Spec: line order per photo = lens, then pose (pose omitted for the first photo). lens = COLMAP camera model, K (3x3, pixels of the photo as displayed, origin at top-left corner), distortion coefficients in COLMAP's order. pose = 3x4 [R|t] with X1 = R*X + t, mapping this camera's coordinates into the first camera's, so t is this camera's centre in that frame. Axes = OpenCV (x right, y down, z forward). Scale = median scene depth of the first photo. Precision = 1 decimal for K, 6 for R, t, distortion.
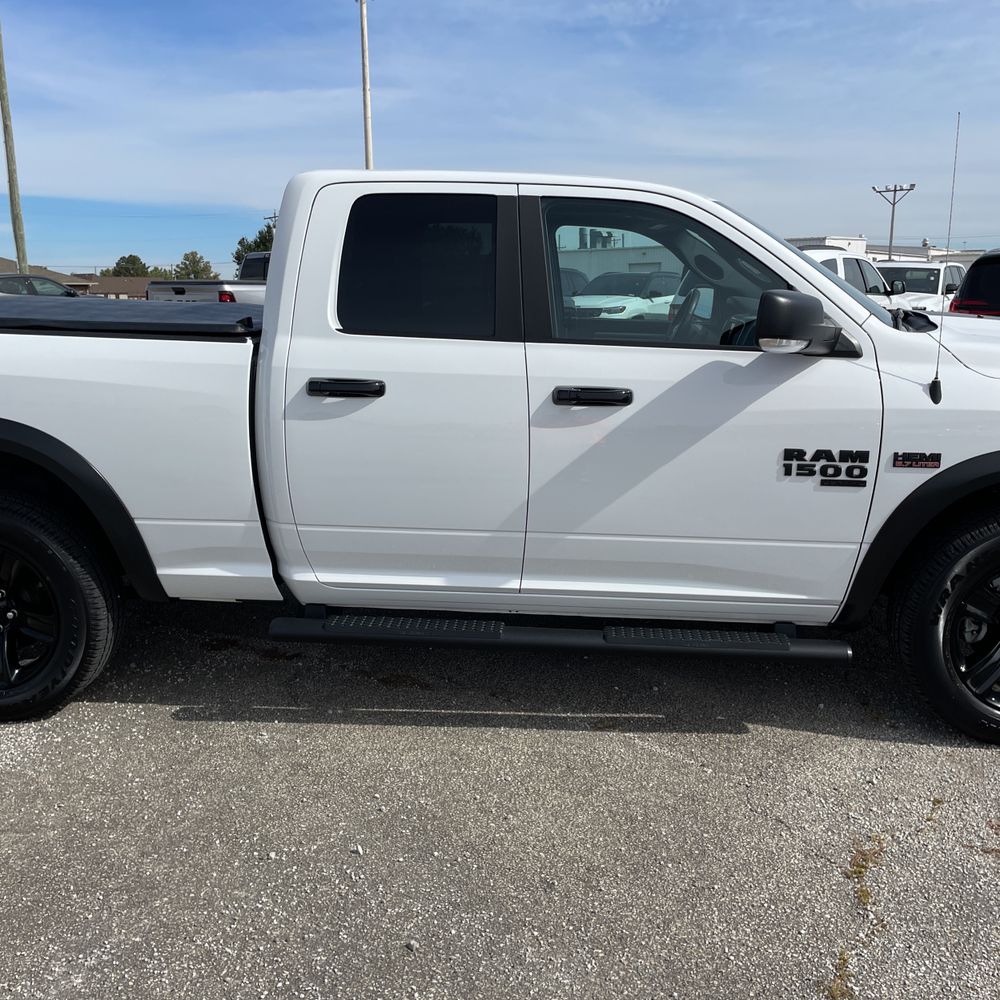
lens RADIAL K [[1014.6, 0, 520.6], [0, 1014.6, 482.8], [0, 0, 1]] dist [0.040871, 0.000000]
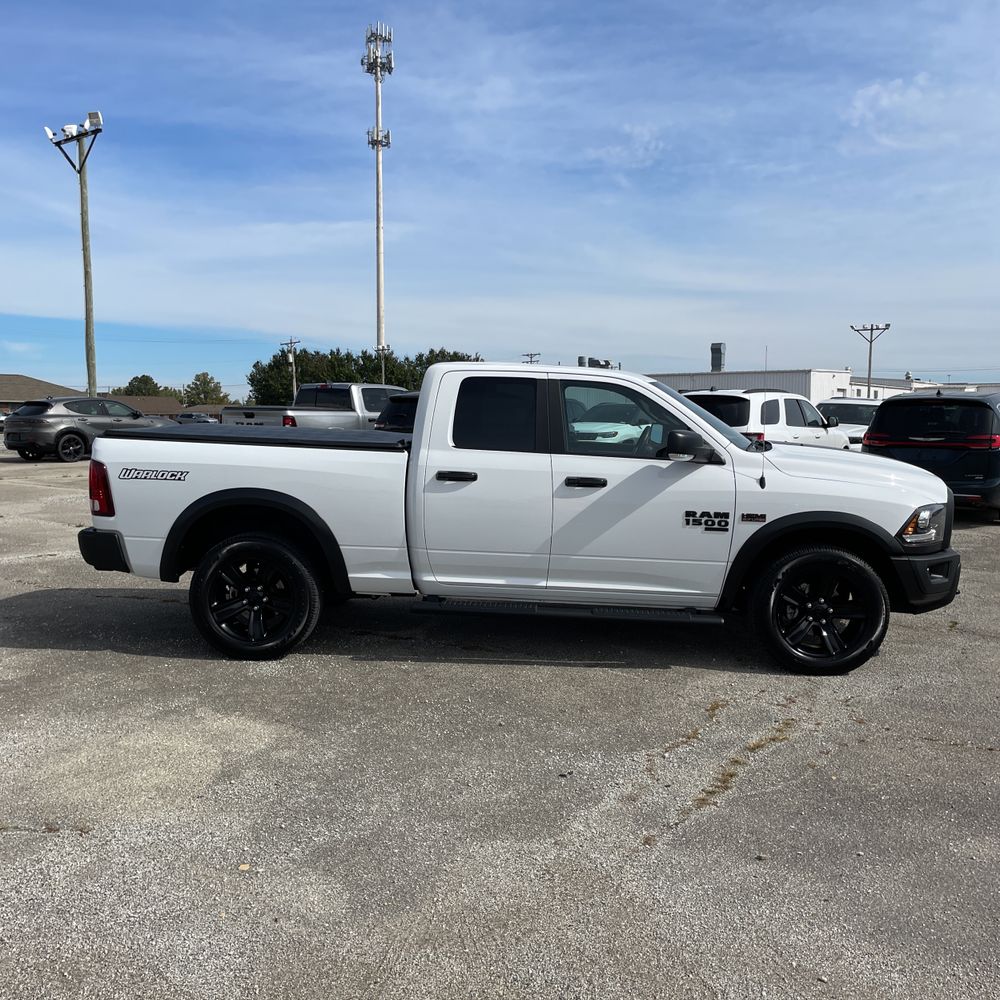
lens RADIAL K [[1014.6, 0, 521.6], [0, 1014.6, 478.0], [0, 0, 1]] dist [0.040871, 0.000000]
pose [[0.999878, 0.015128, 0.003997, -0.055782], [-0.014520, 0.992270, -0.123243, 0.137227], [-0.005831, 0.123170, 0.992368, -0.856722]]
